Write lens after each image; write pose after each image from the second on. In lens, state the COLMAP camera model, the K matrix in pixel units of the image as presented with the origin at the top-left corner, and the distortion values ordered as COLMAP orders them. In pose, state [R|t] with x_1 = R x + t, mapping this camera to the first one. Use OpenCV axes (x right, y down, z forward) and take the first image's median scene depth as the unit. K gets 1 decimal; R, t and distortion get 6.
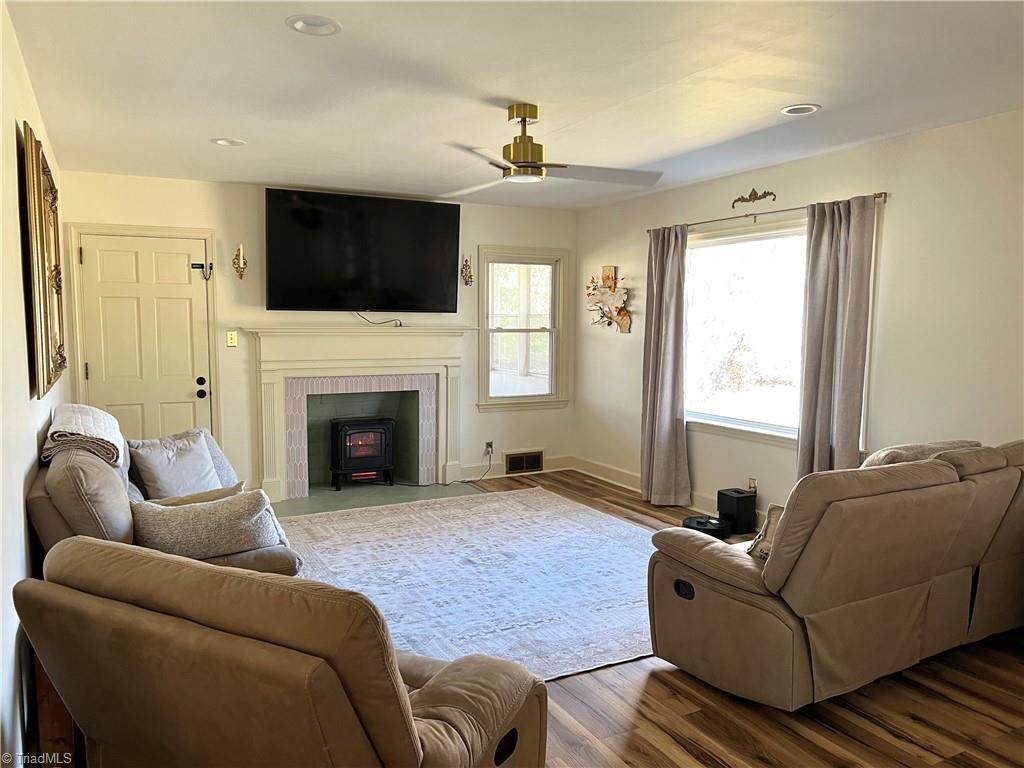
lens RADIAL K [[772.8, 0, 505.8], [0, 772.8, 388.5], [0, 0, 1]] dist [0.098635, -0.142796]
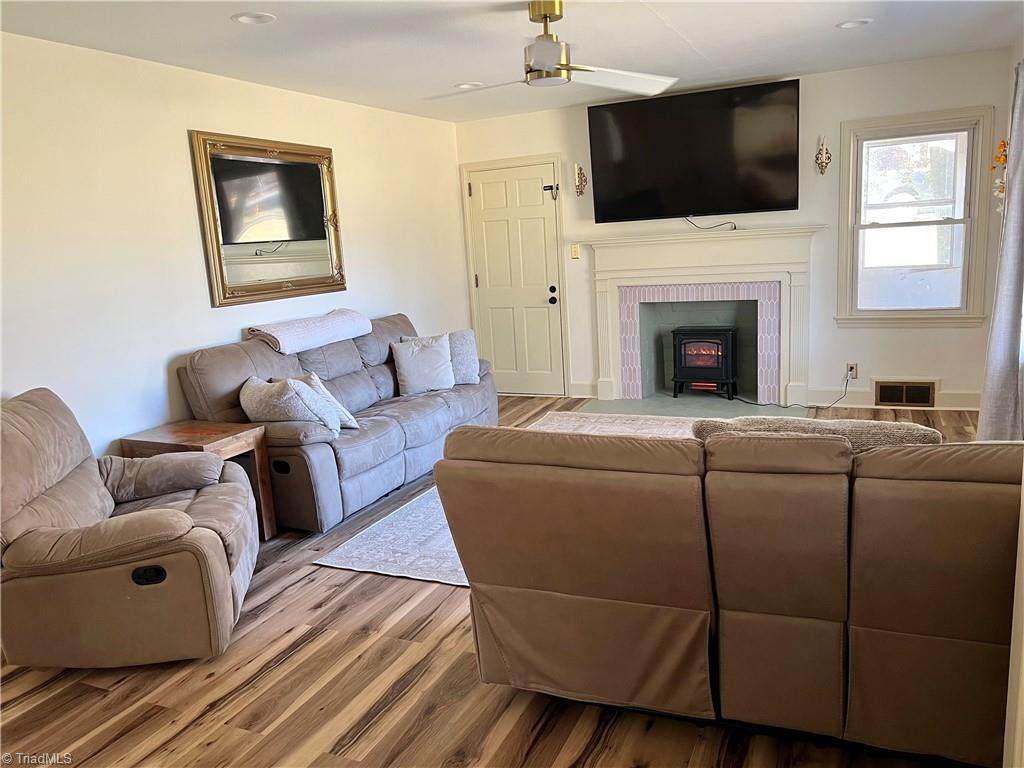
lens RADIAL K [[772.8, 0, 505.8], [0, 772.8, 388.5], [0, 0, 1]] dist [0.098635, -0.142796]
pose [[0.612343, 0.113602, -0.782387, 0.454205], [-0.007078, 0.990371, 0.138261, -0.020241], [0.790560, -0.079126, 0.607251, 0.212347]]
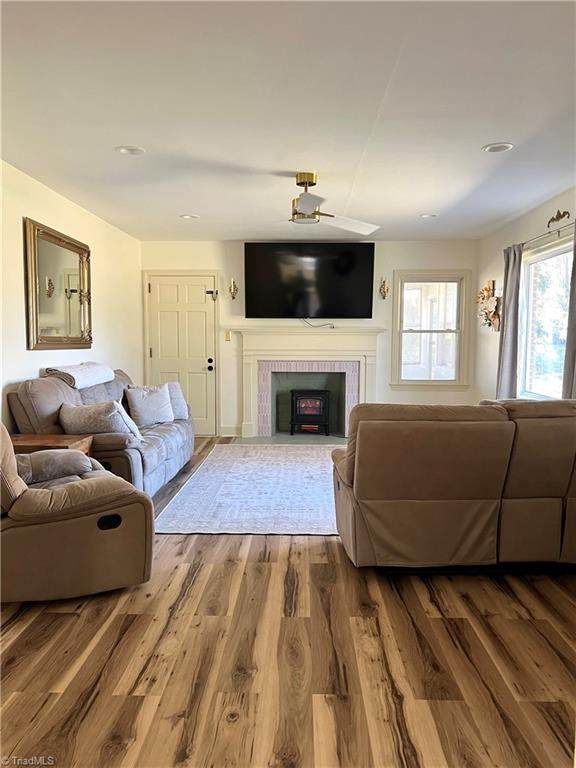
lens RADIAL K [[579.6, 0, 288.0], [0, 579.6, 384.0], [0, 0, 1]] dist [0.098635, -0.142796]
pose [[0.876027, 0.037201, -0.480825, 0.334095], [-0.043987, 0.999028, -0.002847, 0.034185], [0.480252, 0.023644, 0.876812, -0.014685]]
